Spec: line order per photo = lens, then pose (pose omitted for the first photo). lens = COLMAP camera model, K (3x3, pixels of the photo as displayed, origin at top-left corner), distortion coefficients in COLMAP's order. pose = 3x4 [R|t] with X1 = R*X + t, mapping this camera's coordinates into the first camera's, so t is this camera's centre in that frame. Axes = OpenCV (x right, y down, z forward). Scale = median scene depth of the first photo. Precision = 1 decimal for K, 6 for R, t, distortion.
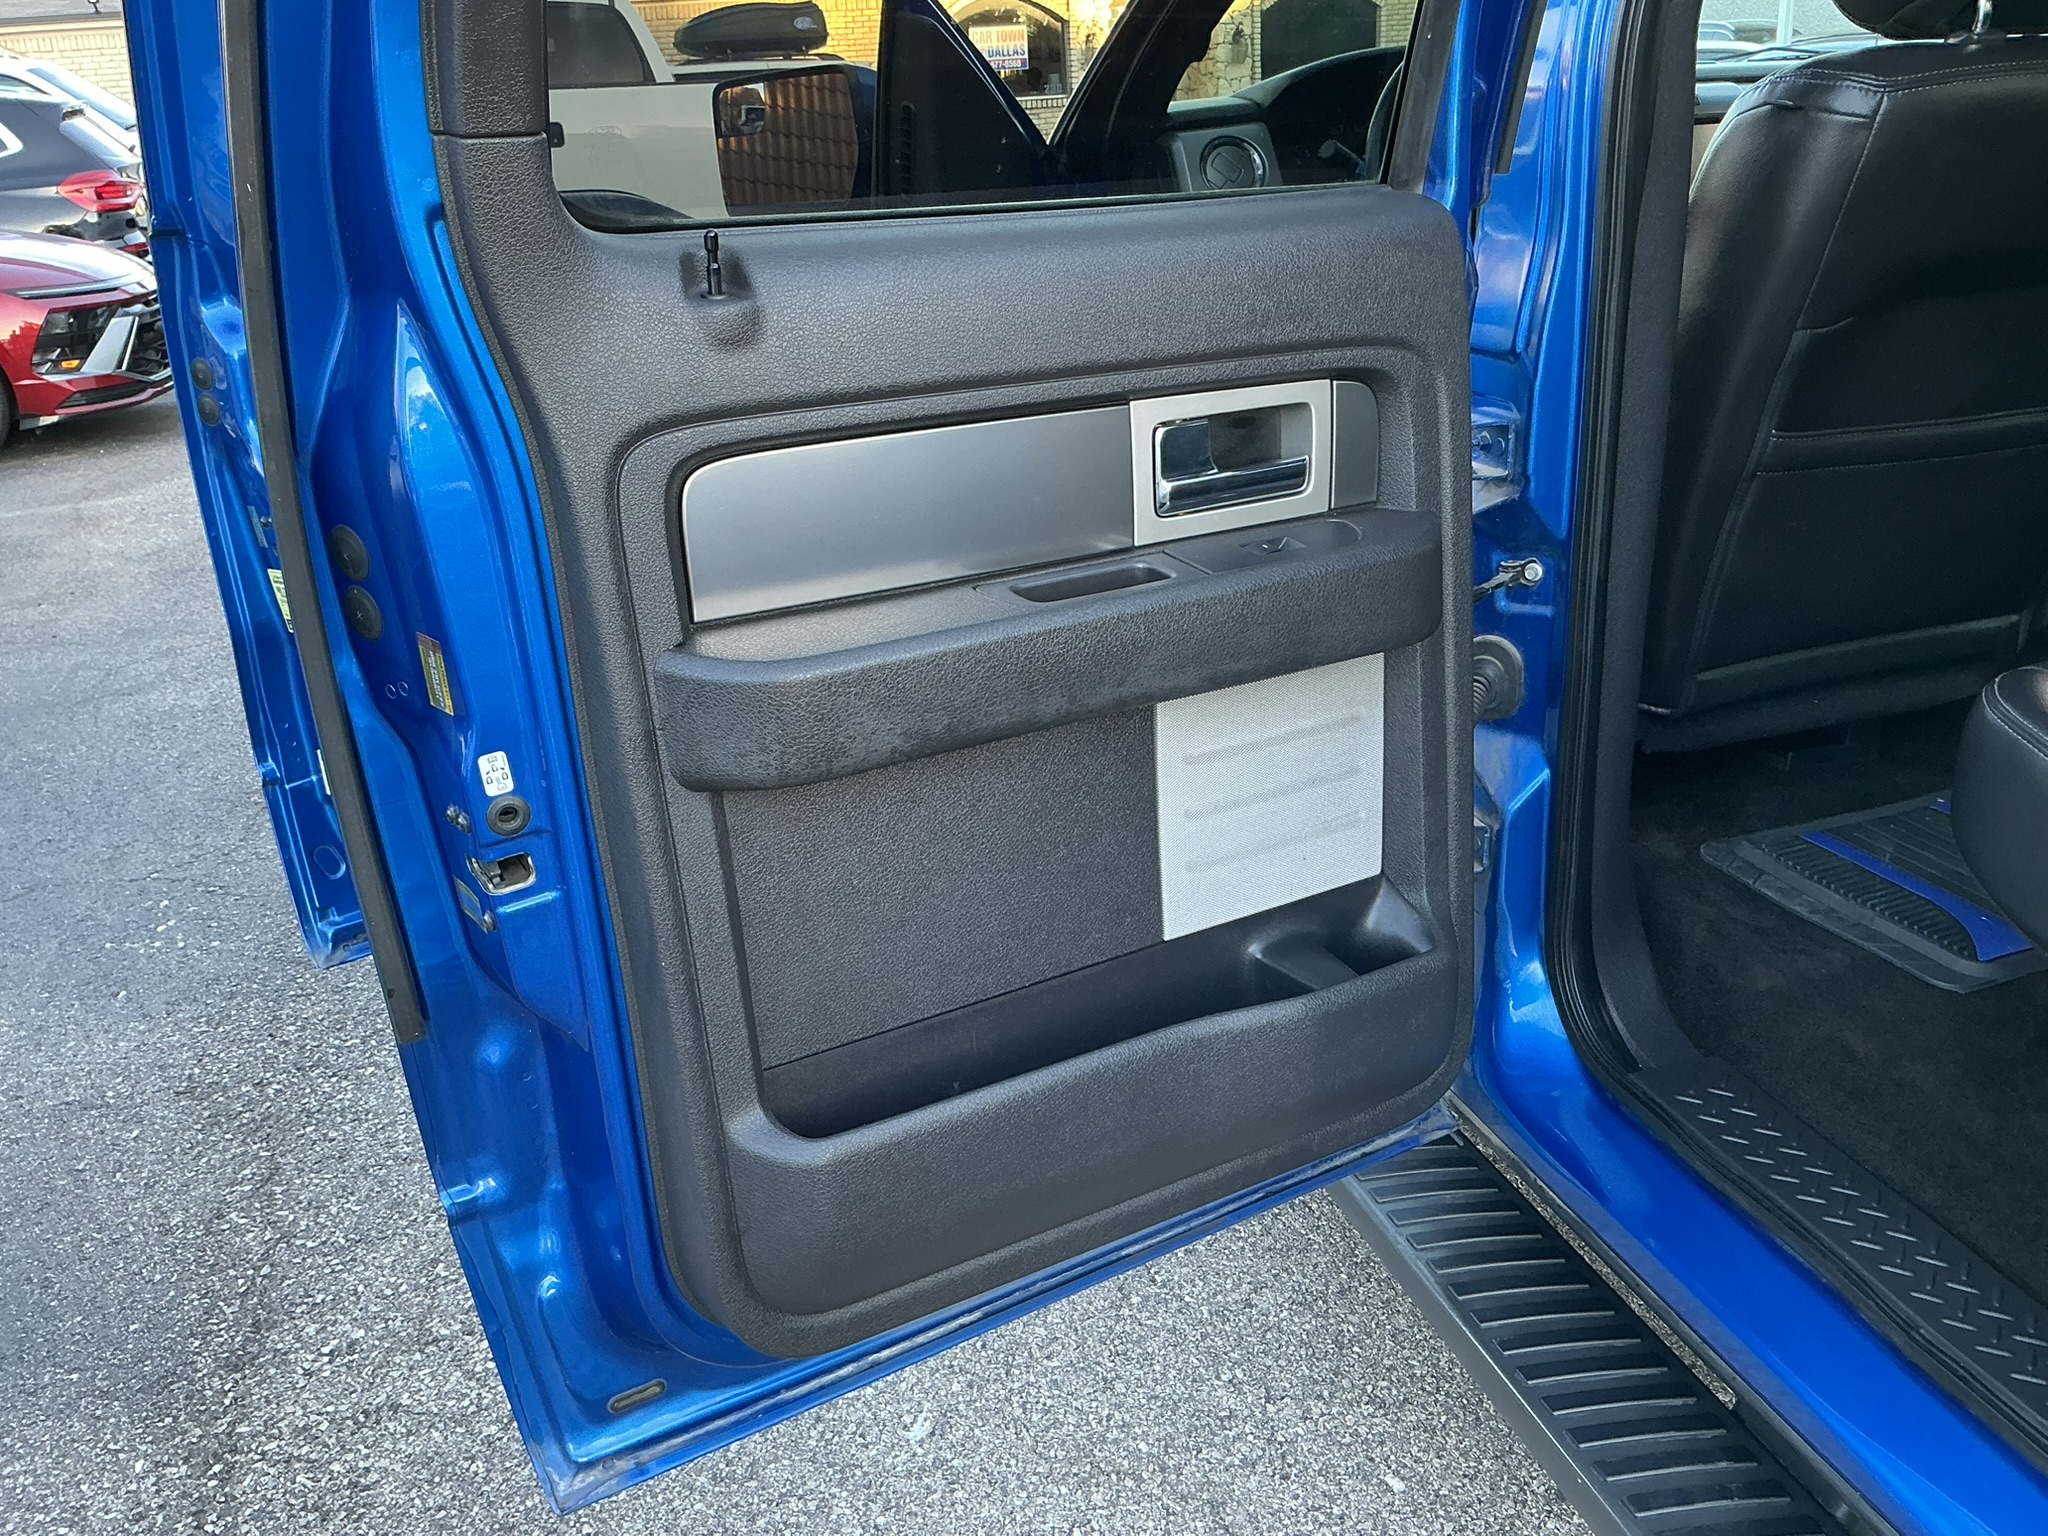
lens RADIAL K [[1751.8, 0, 1024.0], [0, 1751.8, 768.0], [0, 0, 1]] dist [0.070684, -0.128646]
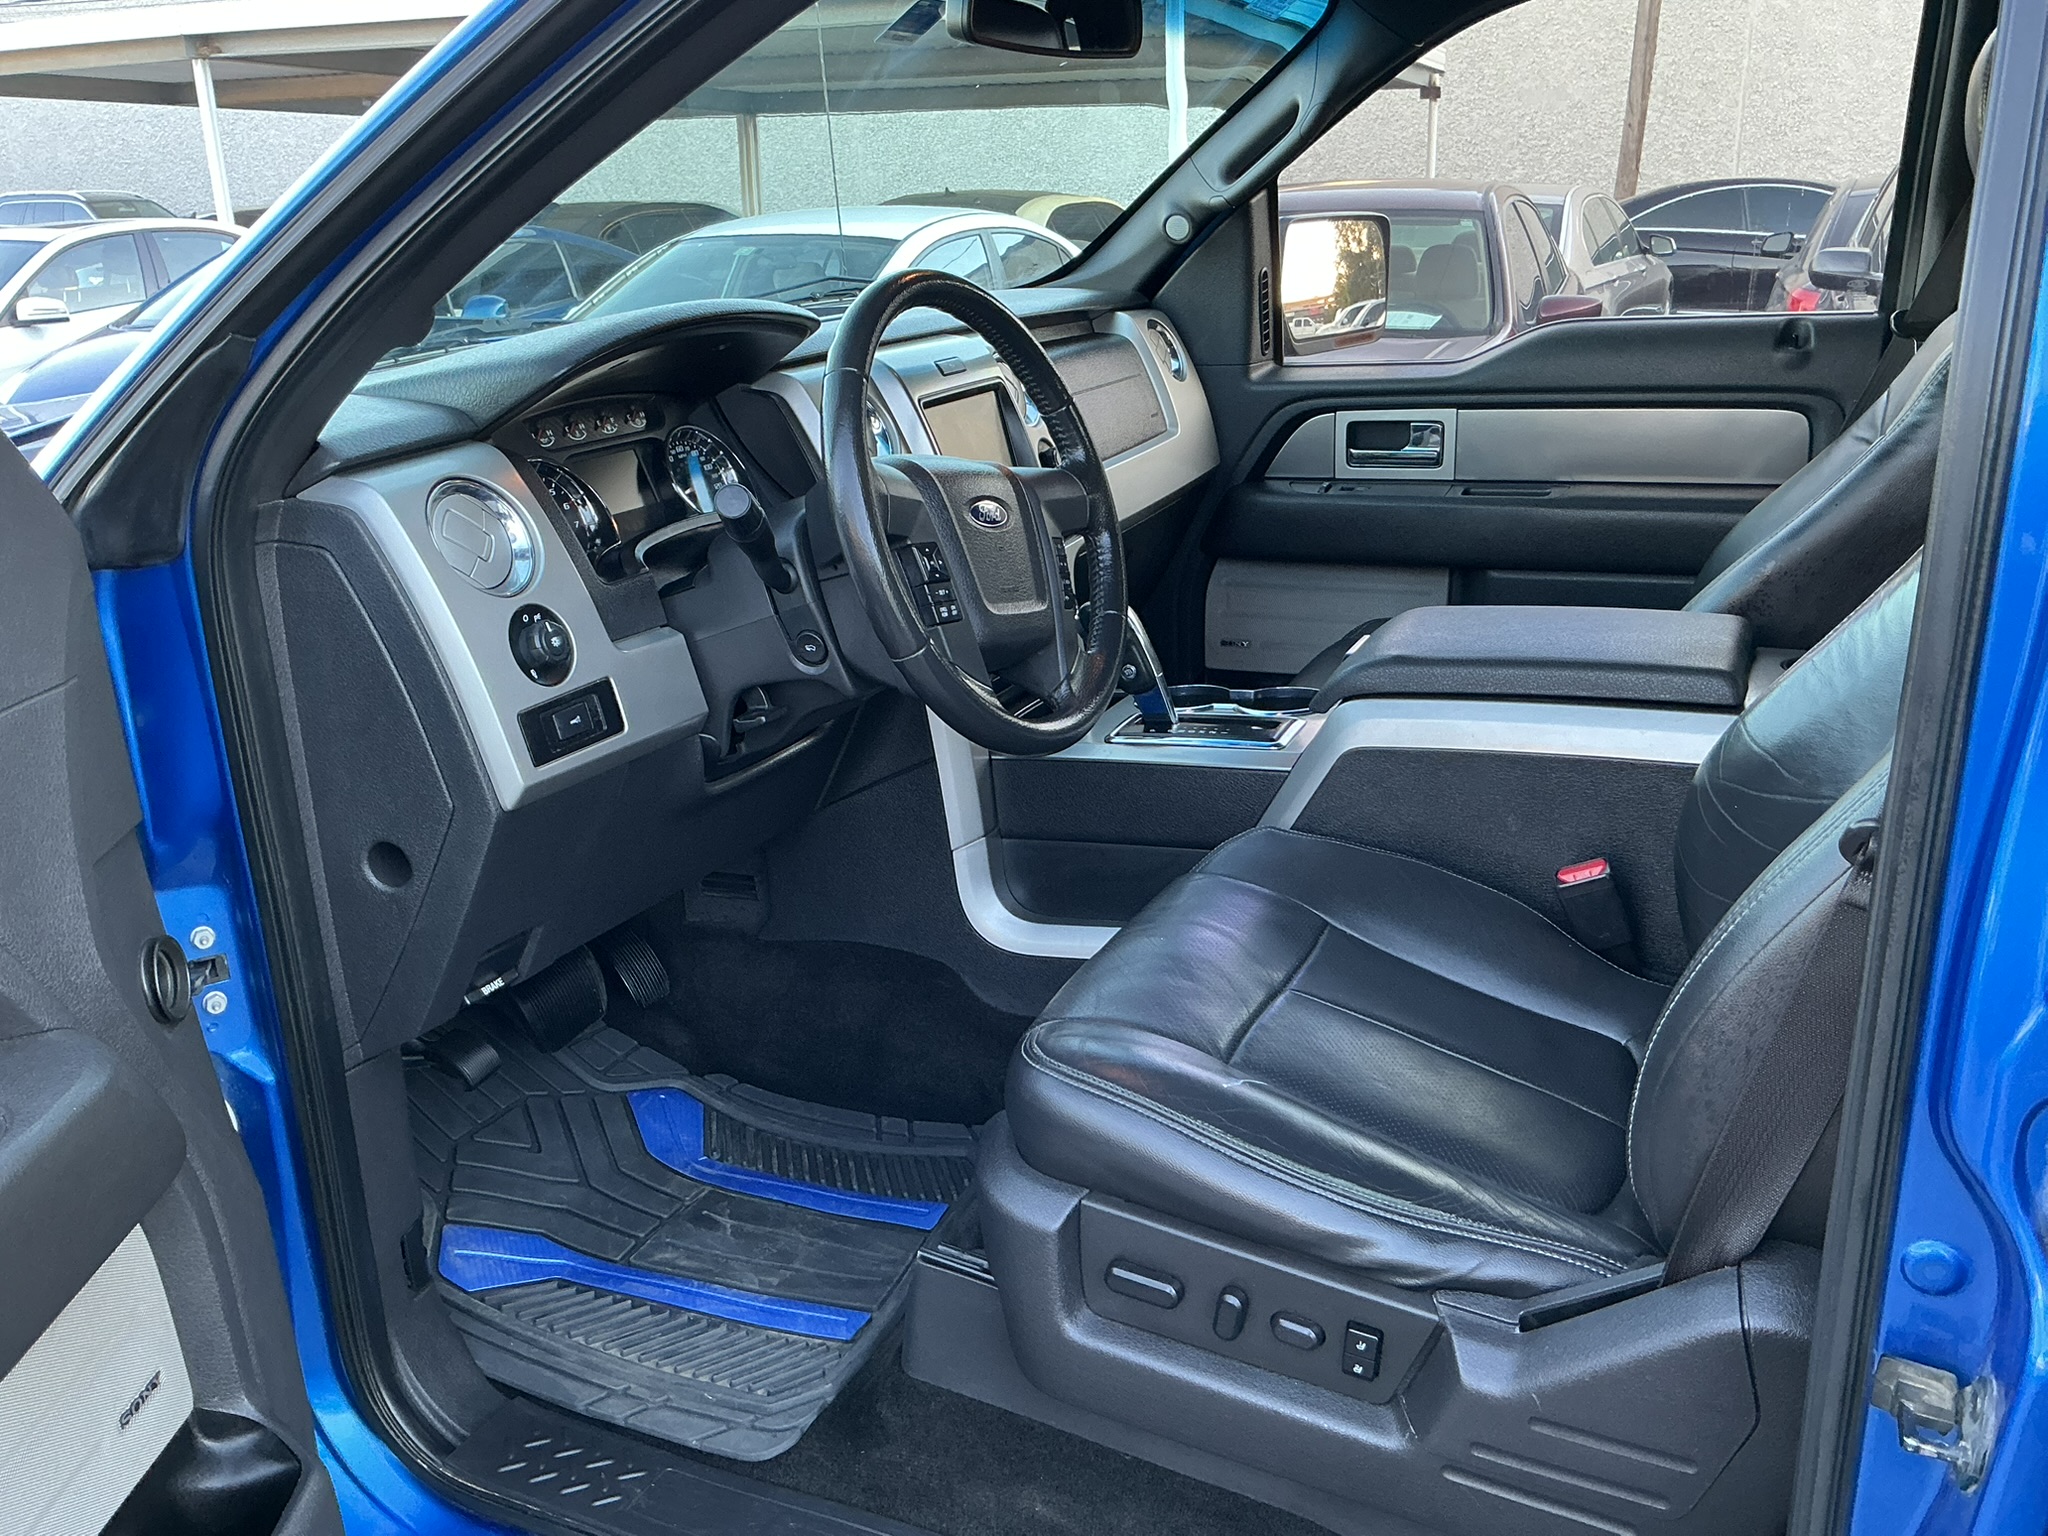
lens RADIAL K [[1751.8, 0, 1024.0], [0, 1751.8, 768.0], [0, 0, 1]] dist [0.070684, -0.128646]
pose [[0.653065, -0.215283, 0.726057, -0.058855], [0.274469, 0.960844, 0.038024, -0.086672], [-0.705814, 0.174448, 0.686582, 0.188002]]
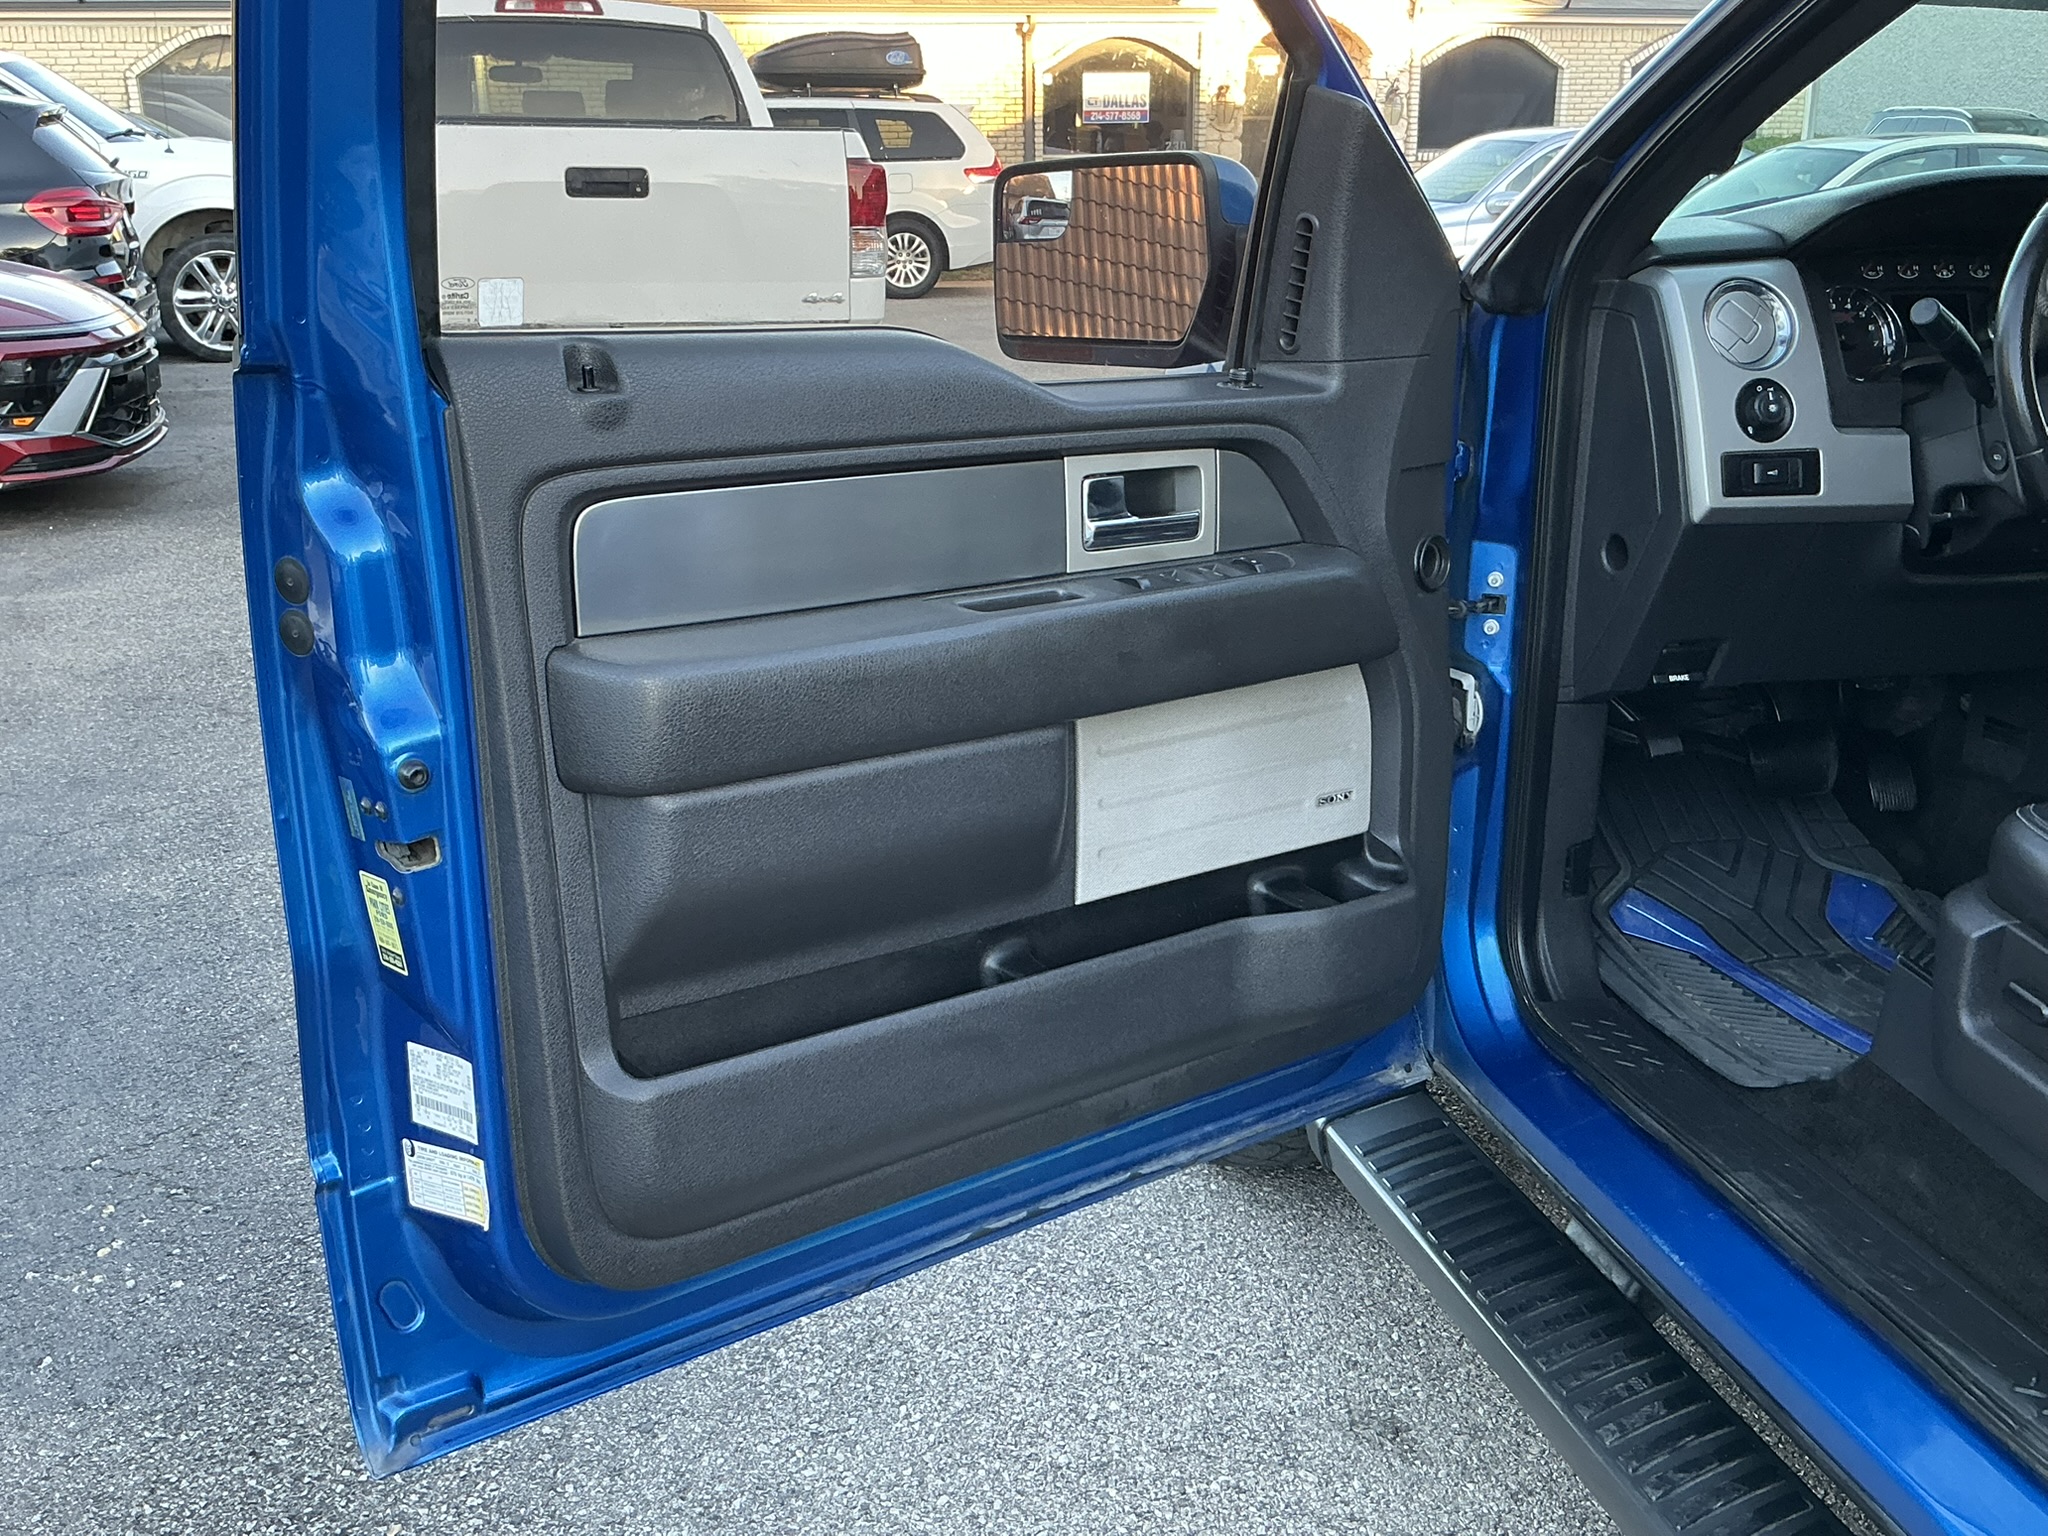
lens RADIAL K [[2028.5, 0, 1024.0], [0, 2028.5, 768.0], [0, 0, 1]] dist [0.129126, -0.253852]
pose [[0.998041, 0.058594, -0.021935, -0.047930], [-0.059957, 0.995902, -0.067715, -0.032621], [0.017878, 0.068898, 0.997464, 0.069498]]
